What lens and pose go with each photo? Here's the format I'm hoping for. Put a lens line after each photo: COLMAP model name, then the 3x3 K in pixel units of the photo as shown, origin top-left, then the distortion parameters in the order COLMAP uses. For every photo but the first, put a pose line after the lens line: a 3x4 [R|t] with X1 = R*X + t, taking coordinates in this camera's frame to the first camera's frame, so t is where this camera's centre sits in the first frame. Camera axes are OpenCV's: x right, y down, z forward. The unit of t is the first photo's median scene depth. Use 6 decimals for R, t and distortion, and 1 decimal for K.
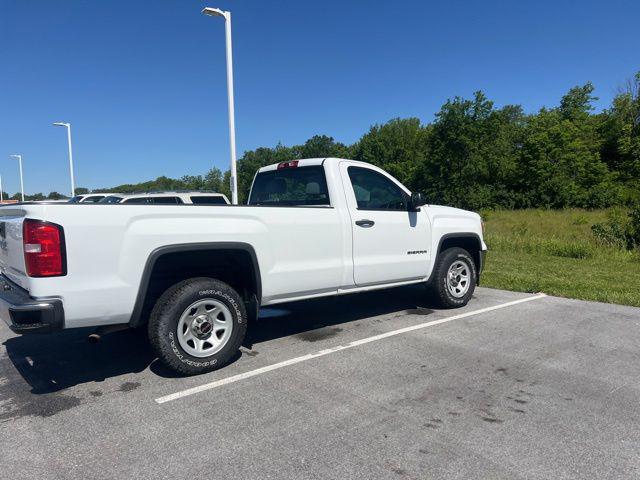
lens RADIAL K [[475.3, 0, 326.8], [0, 475.3, 243.9], [0, 0, 1]] dist [0.054176, -0.060196]
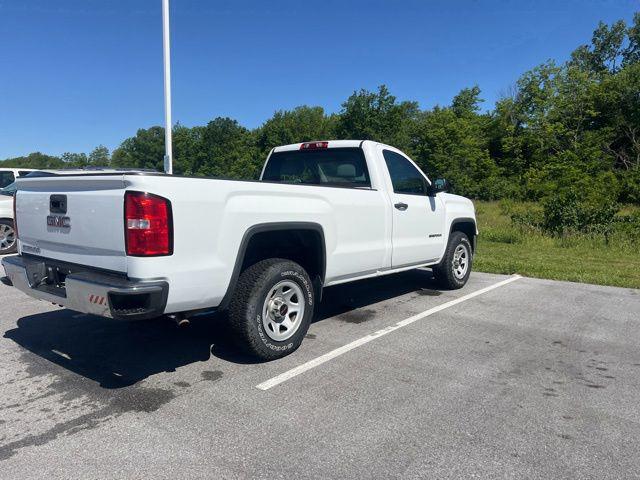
lens RADIAL K [[475.3, 0, 327.9], [0, 475.3, 235.8], [0, 0, 1]] dist [0.054176, -0.060196]
pose [[0.976612, 0.009234, 0.214809, -0.260234], [-0.011642, 0.999883, 0.009947, 0.010308], [-0.214692, -0.012215, 0.976605, 0.032689]]
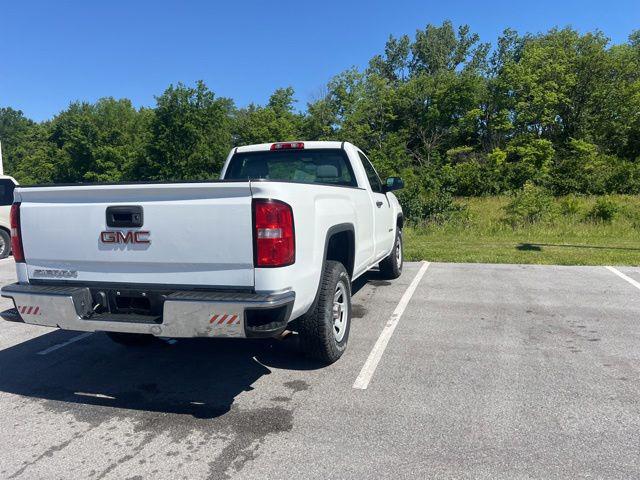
lens RADIAL K [[475.3, 0, 325.6], [0, 475.3, 237.9], [0, 0, 1]] dist [0.054176, -0.060196]
pose [[0.828513, -0.052738, 0.557481, -0.563693], [0.045942, 0.998601, 0.026189, -0.000171], [-0.558082, 0.003914, 0.829777, 0.147475]]
